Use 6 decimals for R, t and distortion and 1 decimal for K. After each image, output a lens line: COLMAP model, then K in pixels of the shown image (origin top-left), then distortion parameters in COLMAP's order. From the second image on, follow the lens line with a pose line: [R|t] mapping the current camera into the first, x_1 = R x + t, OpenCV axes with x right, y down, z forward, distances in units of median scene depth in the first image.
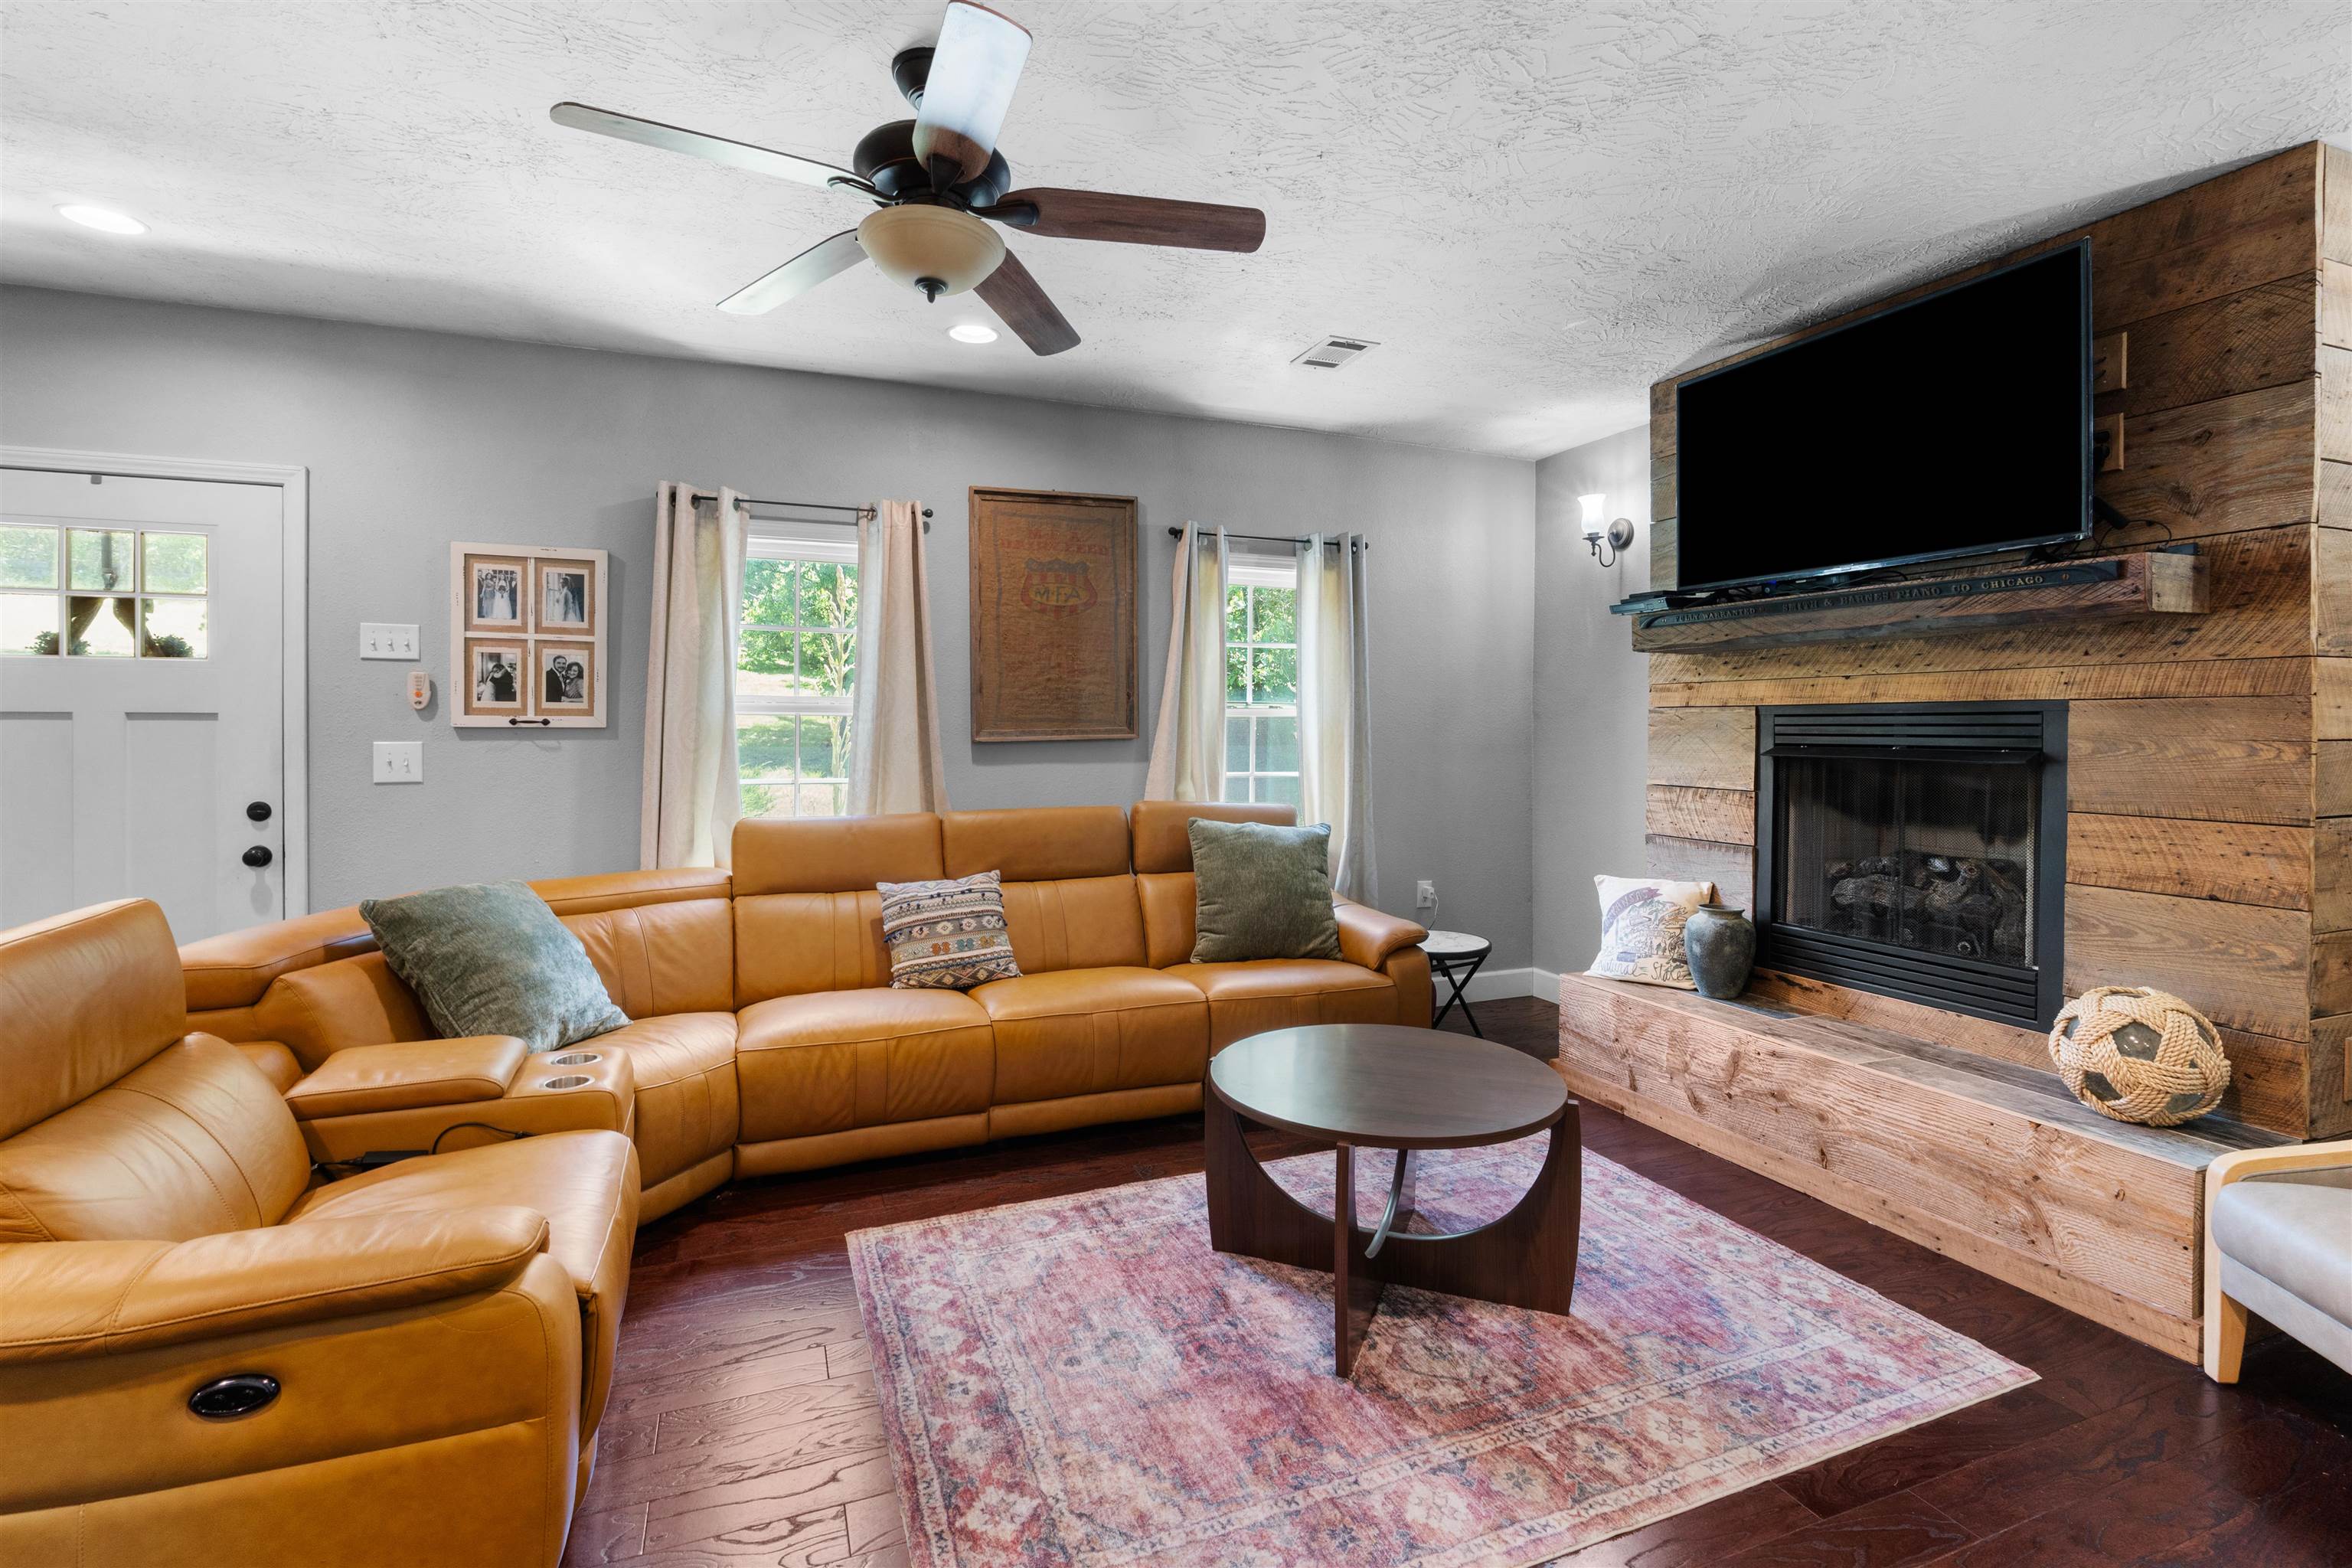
lens RADIAL K [[1094.7, 0, 1181.7], [0, 1094.7, 738.0], [0, 0, 1]] dist [-0.009414, 0.002534]
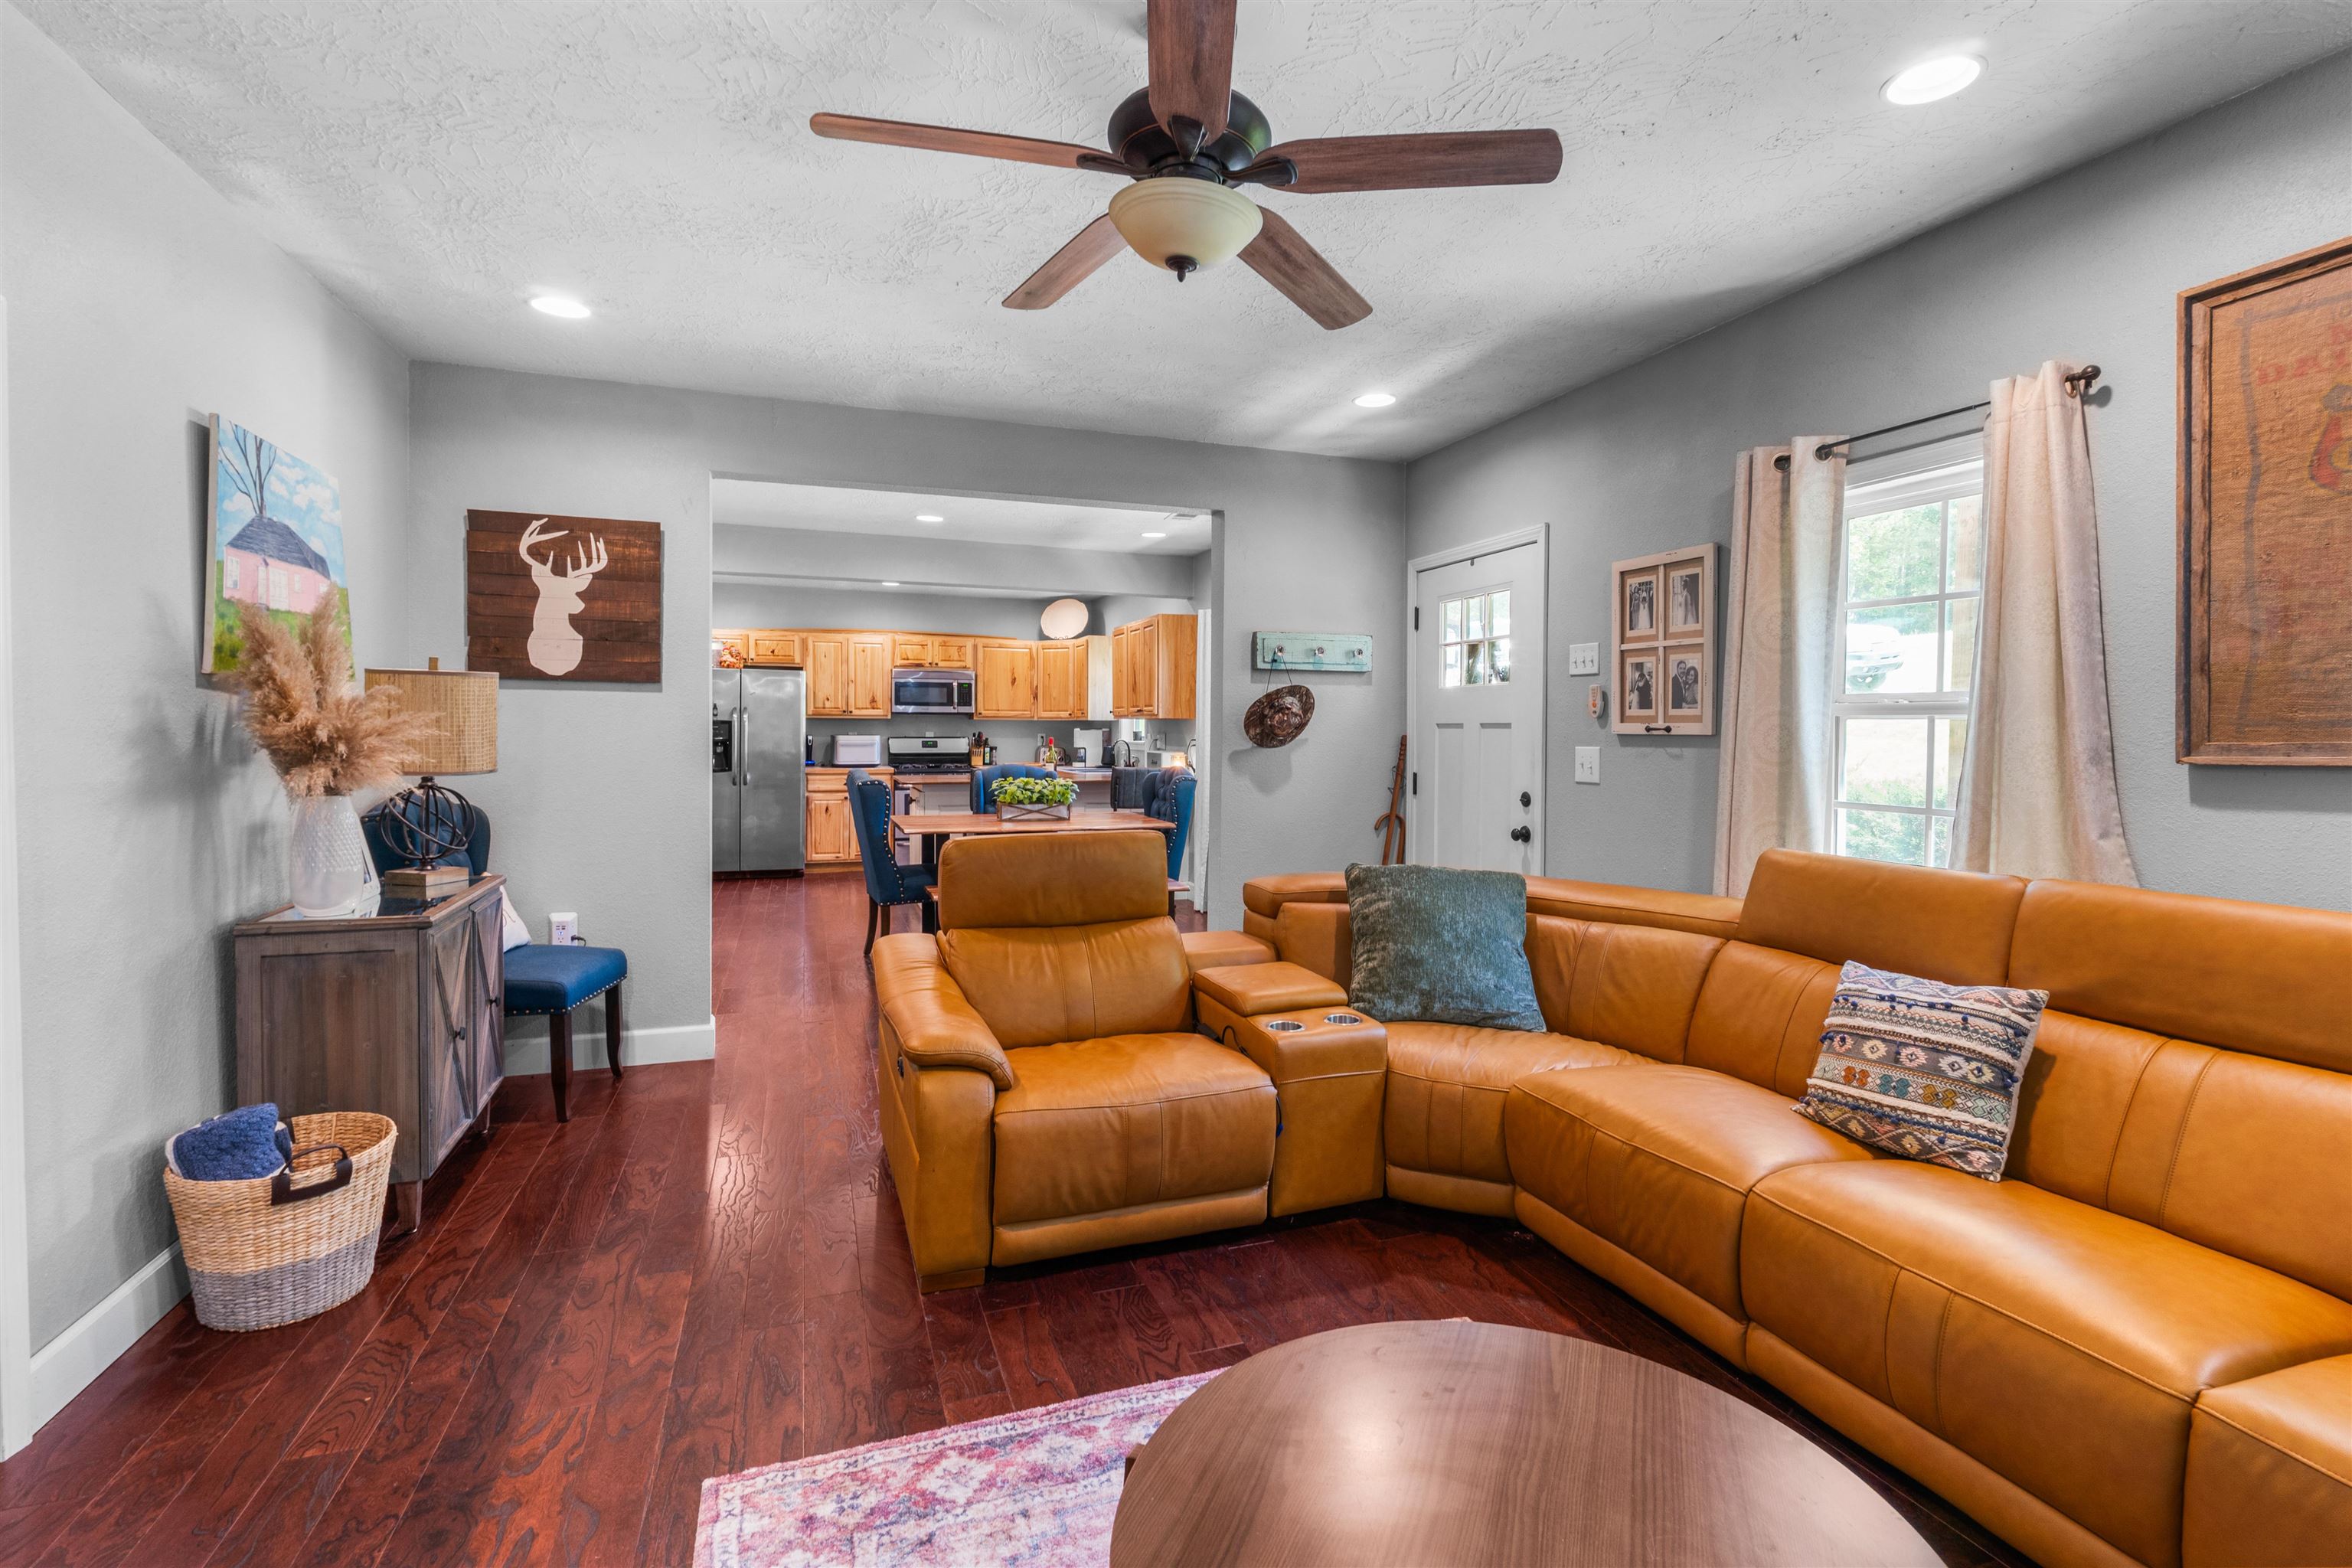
lens RADIAL K [[1094.7, 0, 1177.2], [0, 1094.7, 734.5], [0, 0, 1]] dist [-0.009414, 0.002534]
pose [[-0.032797, 0.000358, -0.999462, 0.434536], [-0.016362, 0.999866, 0.000895, -0.003662], [0.999328, 0.016383, -0.032787, 0.616418]]
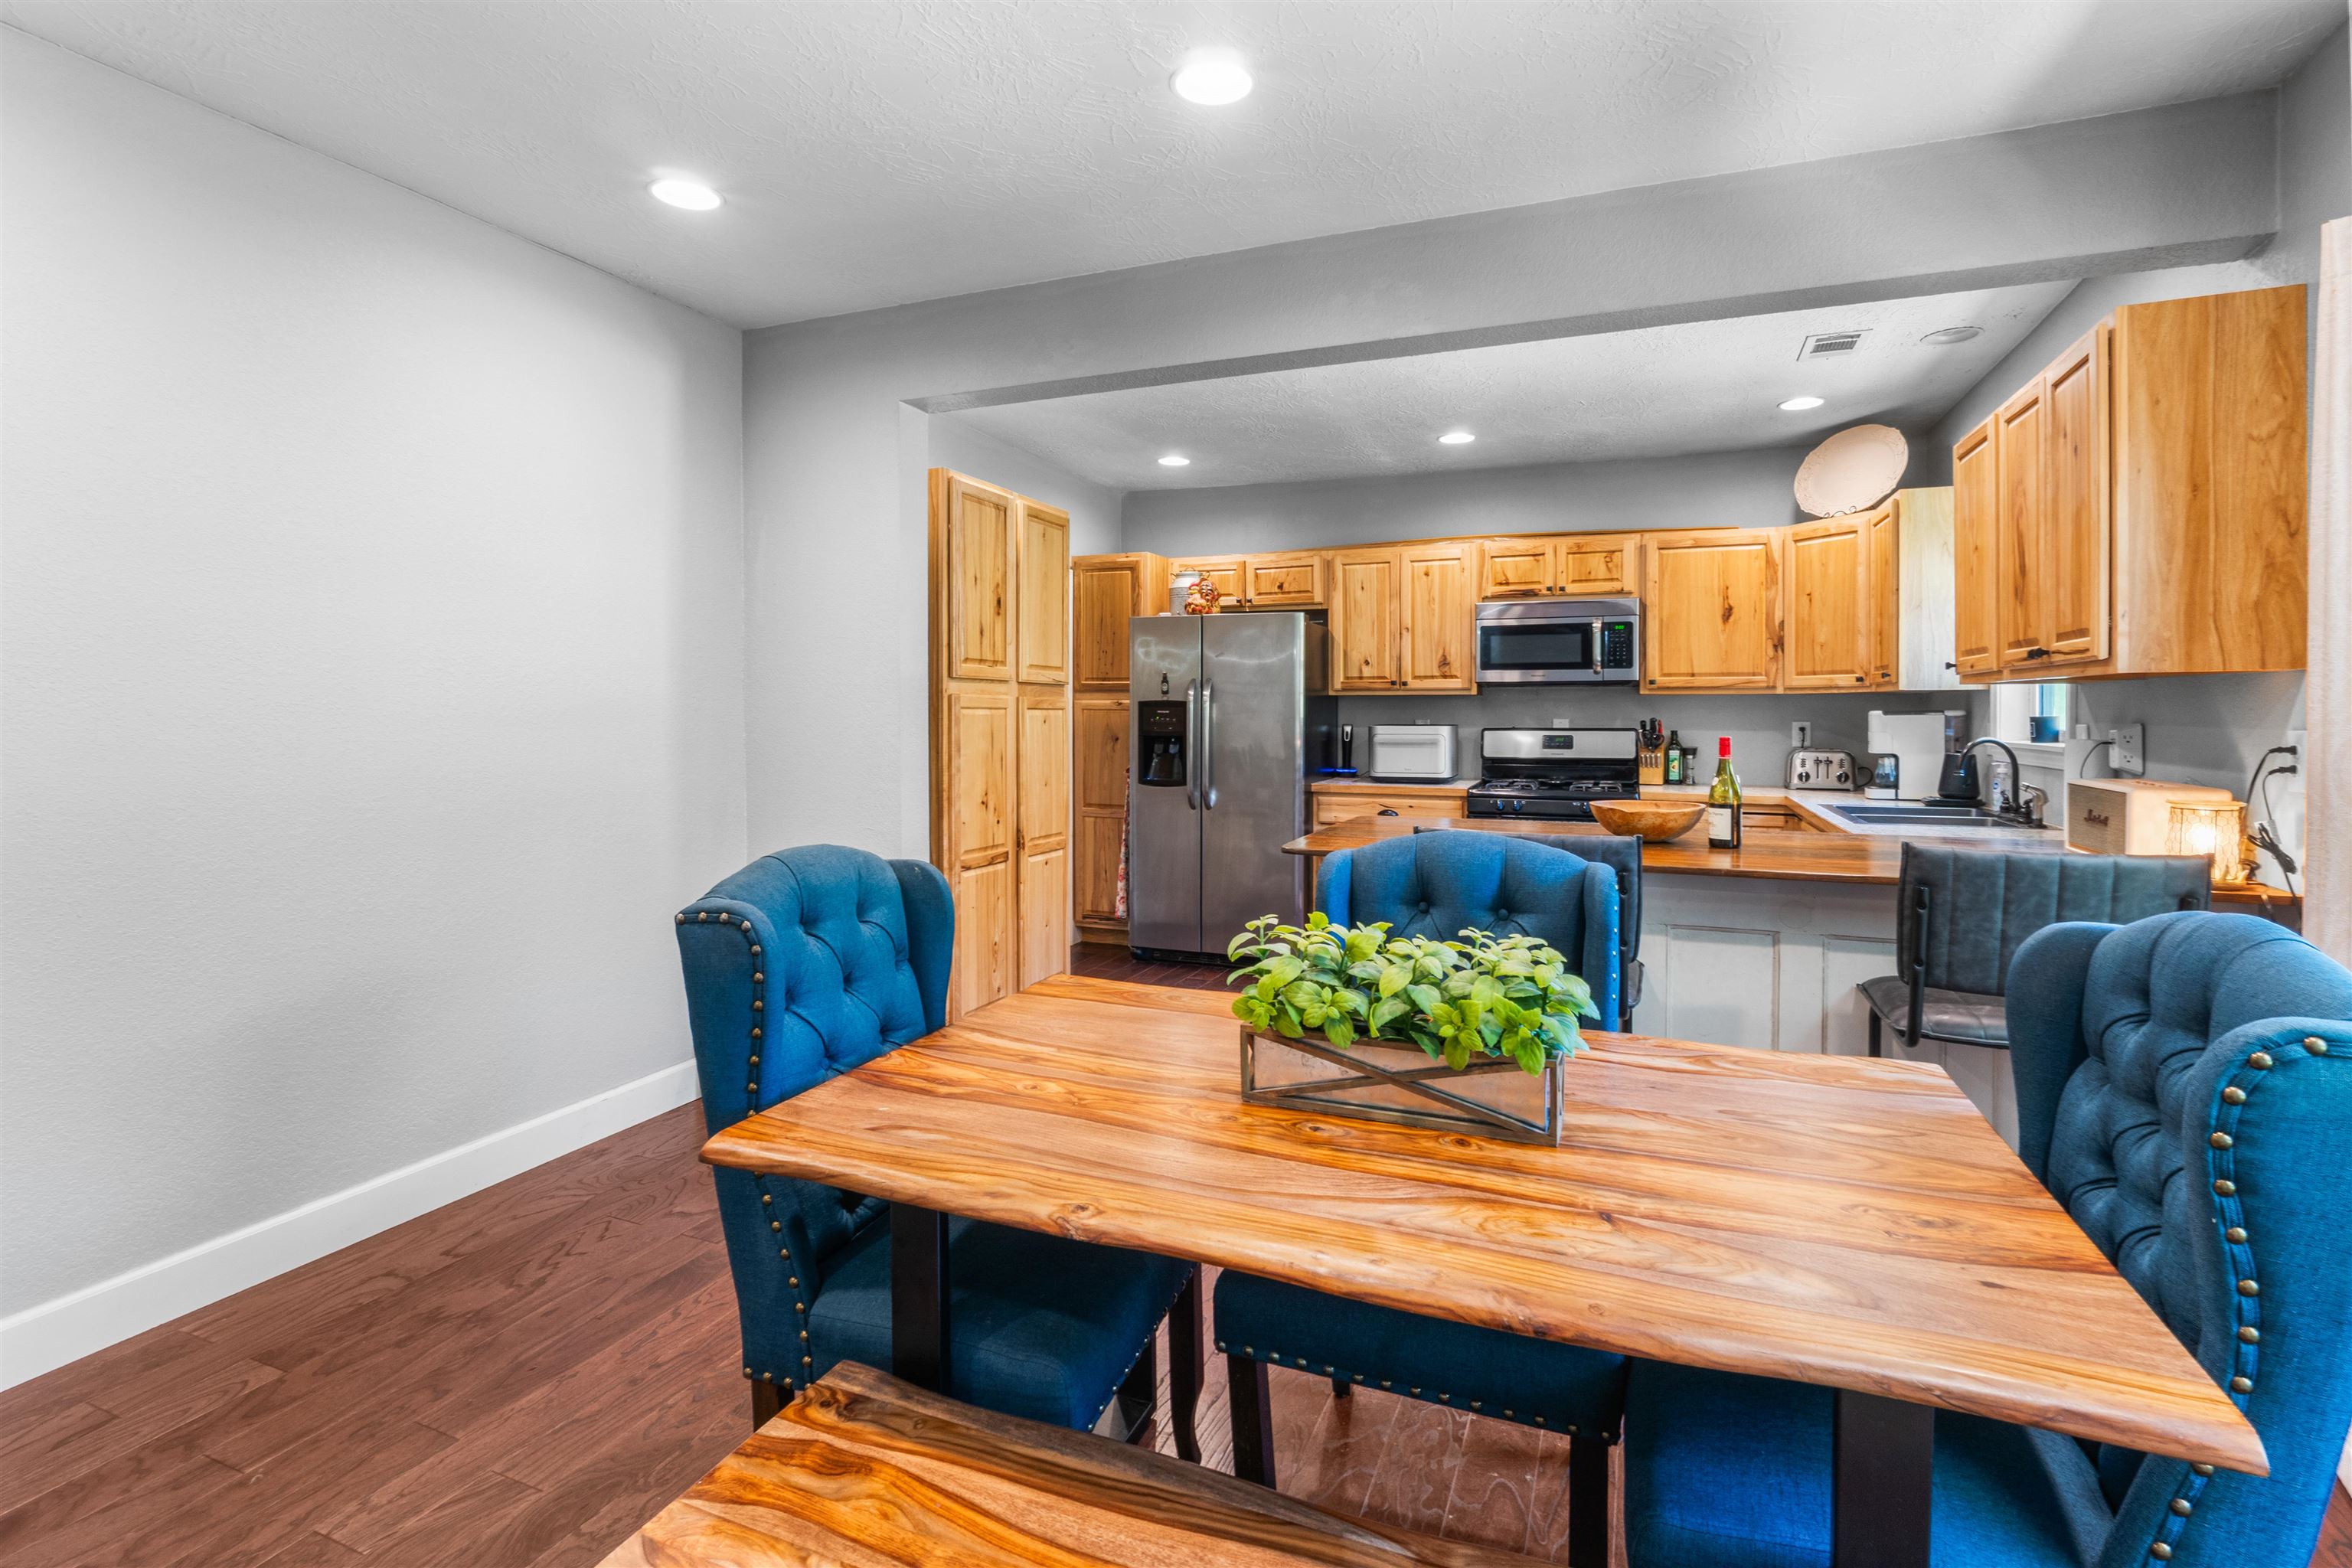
lens RADIAL K [[1094.7, 0, 1188.8], [0, 1094.7, 723.6], [0, 0, 1]] dist [-0.009414, 0.002534]
pose [[-0.686976, 0.003938, -0.726669, -0.977730], [-0.010553, 0.999826, 0.015394, -0.008510], [0.726603, 0.018244, -0.686815, 0.549104]]
